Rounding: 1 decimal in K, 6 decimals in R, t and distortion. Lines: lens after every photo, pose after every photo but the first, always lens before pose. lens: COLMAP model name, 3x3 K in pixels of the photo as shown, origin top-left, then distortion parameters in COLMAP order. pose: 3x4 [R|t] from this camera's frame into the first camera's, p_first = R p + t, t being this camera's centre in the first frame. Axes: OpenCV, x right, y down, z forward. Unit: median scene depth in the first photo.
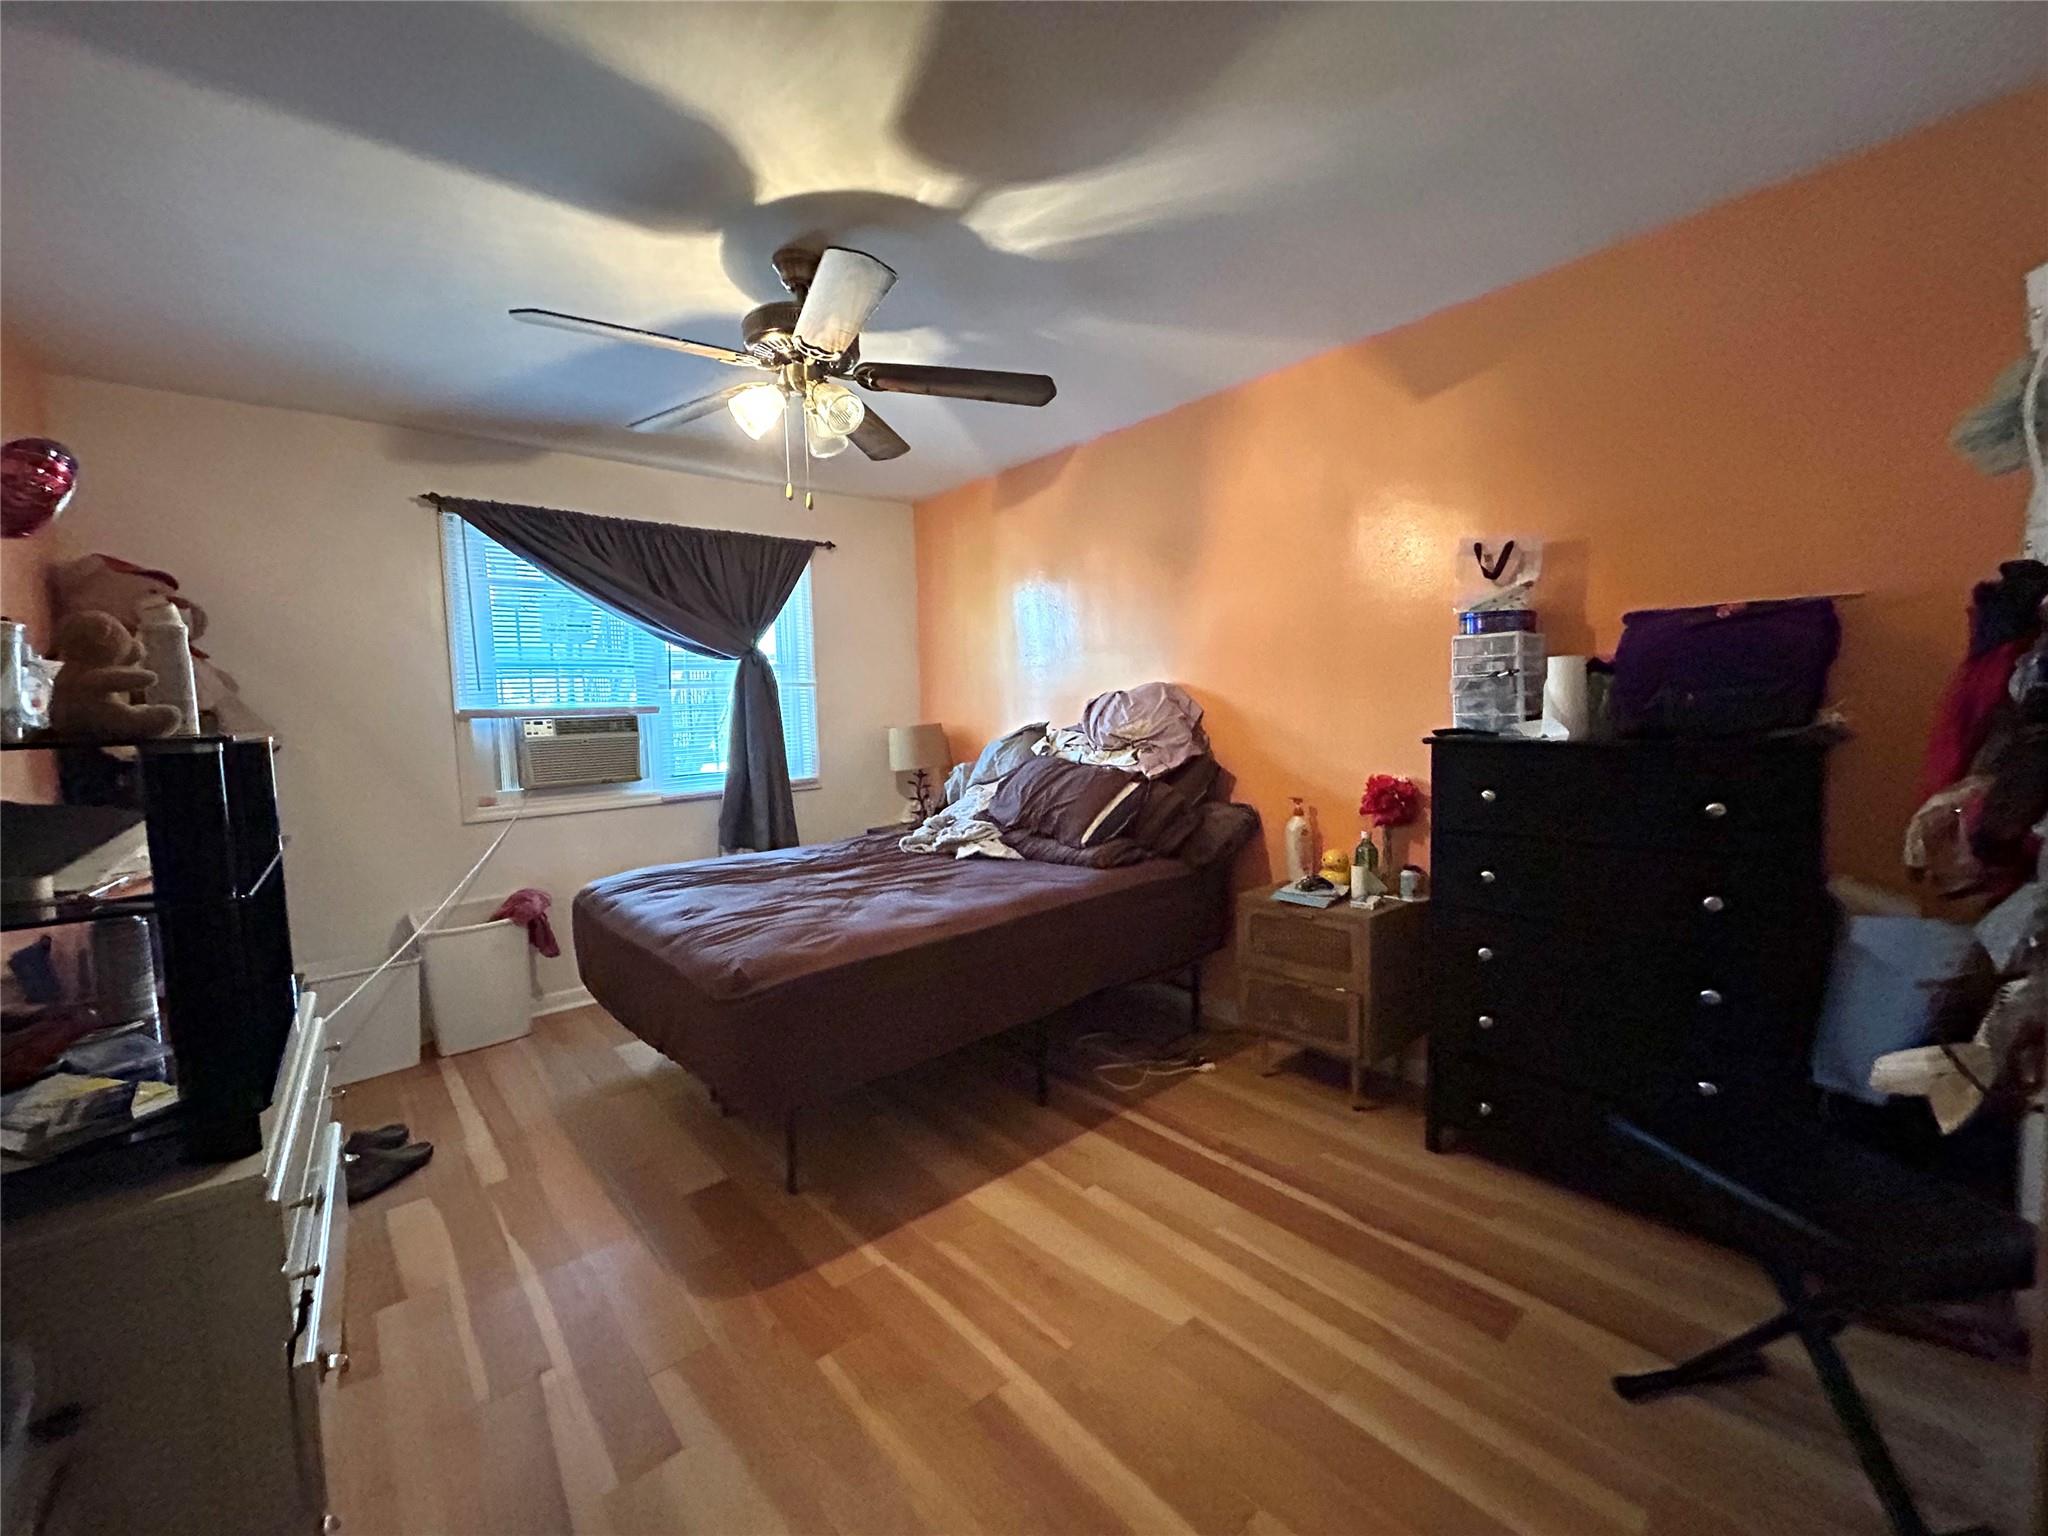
lens RADIAL K [[820.8, 0, 1024.4], [0, 820.8, 770.3], [0, 0, 1]] dist [-0.000383, 0.000011]
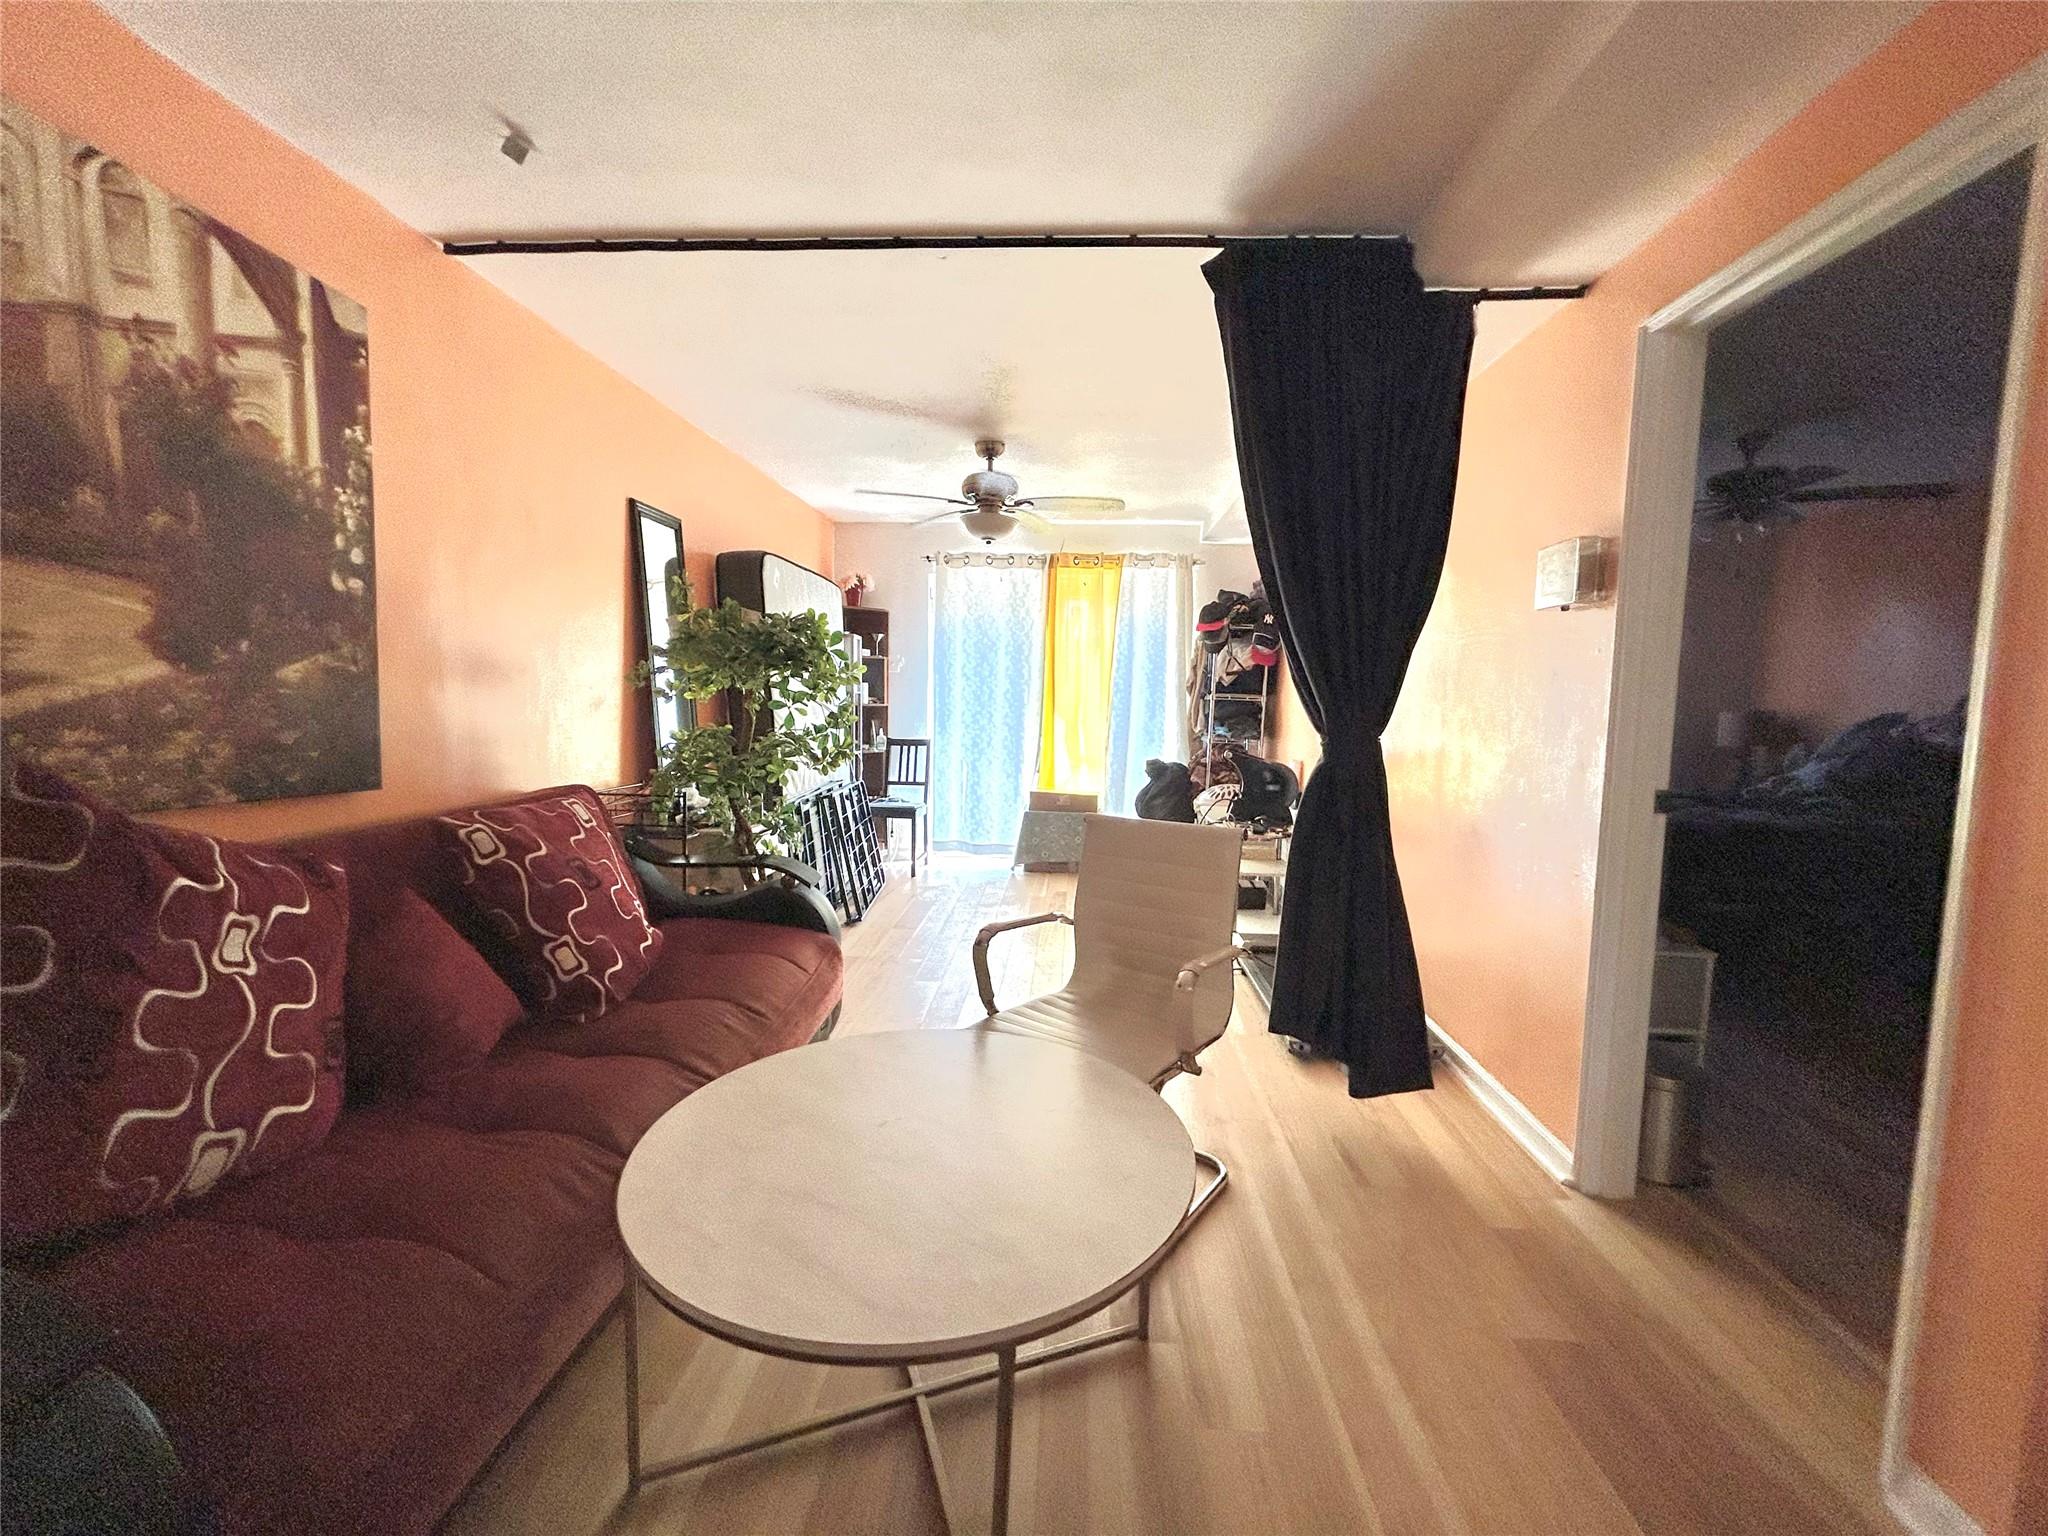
lens RADIAL K [[820.8, 0, 1020.9], [0, 820.8, 769.2], [0, 0, 1]] dist [-0.000383, 0.000011]
pose [[0.706189, 0.103632, -0.700399, -0.042898], [-0.089292, 0.994368, 0.057097, 0.076935], [0.702371, 0.022219, 0.711464, -0.819691]]
